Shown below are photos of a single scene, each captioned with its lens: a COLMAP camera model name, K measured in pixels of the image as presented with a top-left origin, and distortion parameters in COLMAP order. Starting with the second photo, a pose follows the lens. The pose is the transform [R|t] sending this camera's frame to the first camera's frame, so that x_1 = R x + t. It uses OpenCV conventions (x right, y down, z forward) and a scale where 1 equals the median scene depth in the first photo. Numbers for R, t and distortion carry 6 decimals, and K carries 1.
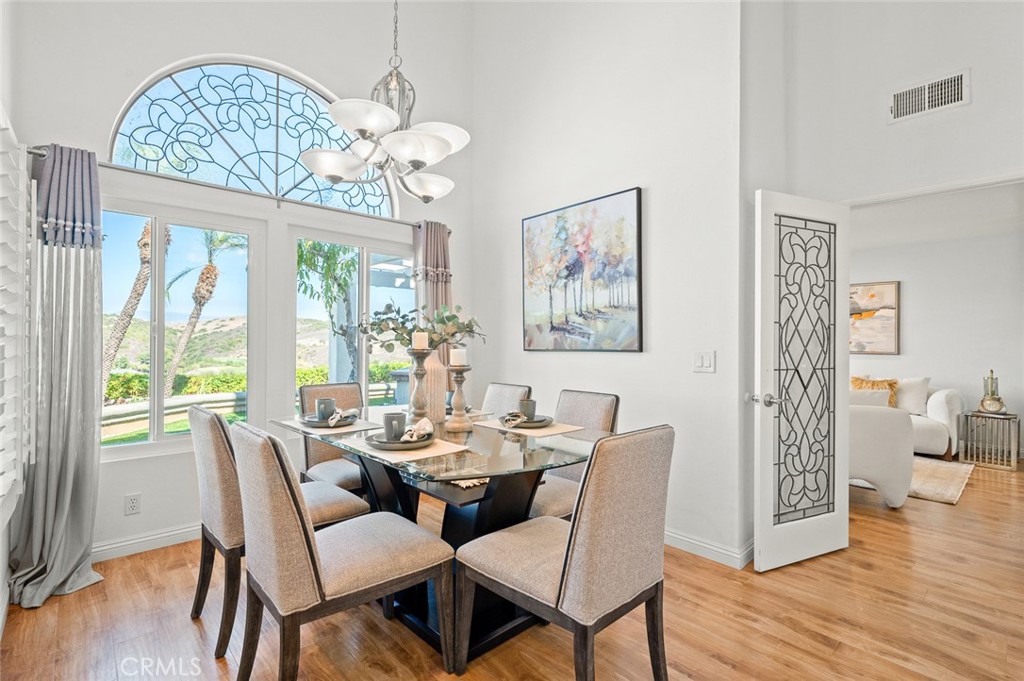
lens RADIAL K [[465.4, 0, 506.6], [0, 465.4, 336.5], [0, 0, 1]] dist [-0.000809, 0.001330]
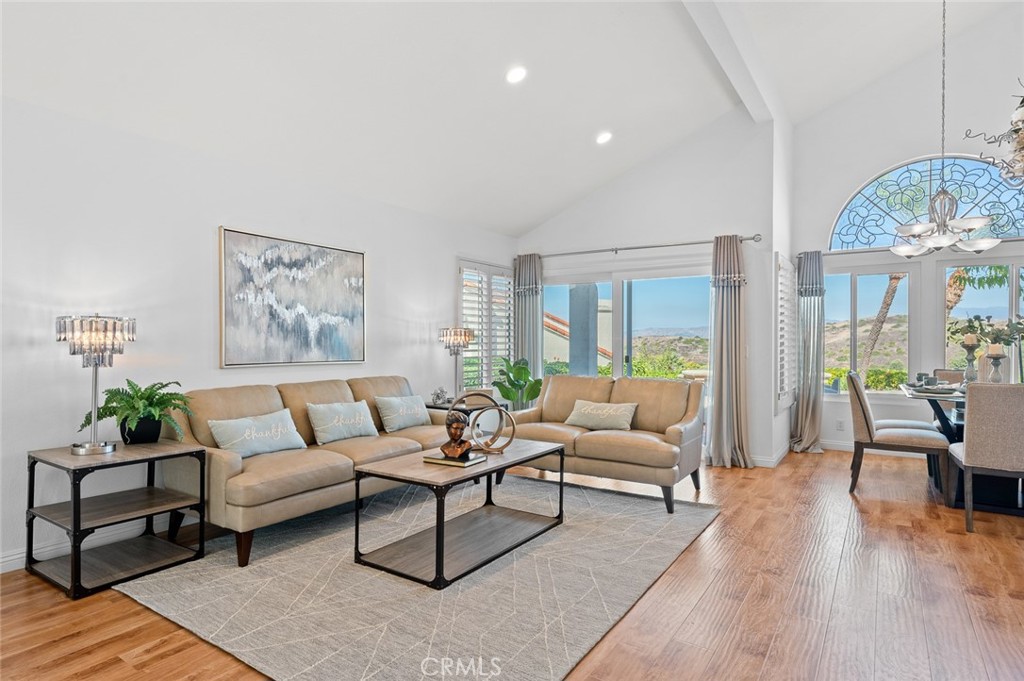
lens RADIAL K [[566.2, 0, 495.2], [0, 566.2, 349.1], [0, 0, 1]] dist [0.003135, 0.000956]
pose [[0.217097, 0.010265, -0.976096, 1.036833], [0.006795, 0.999905, 0.012027, 0.006216], [0.976126, -0.009244, 0.217007, -0.794140]]
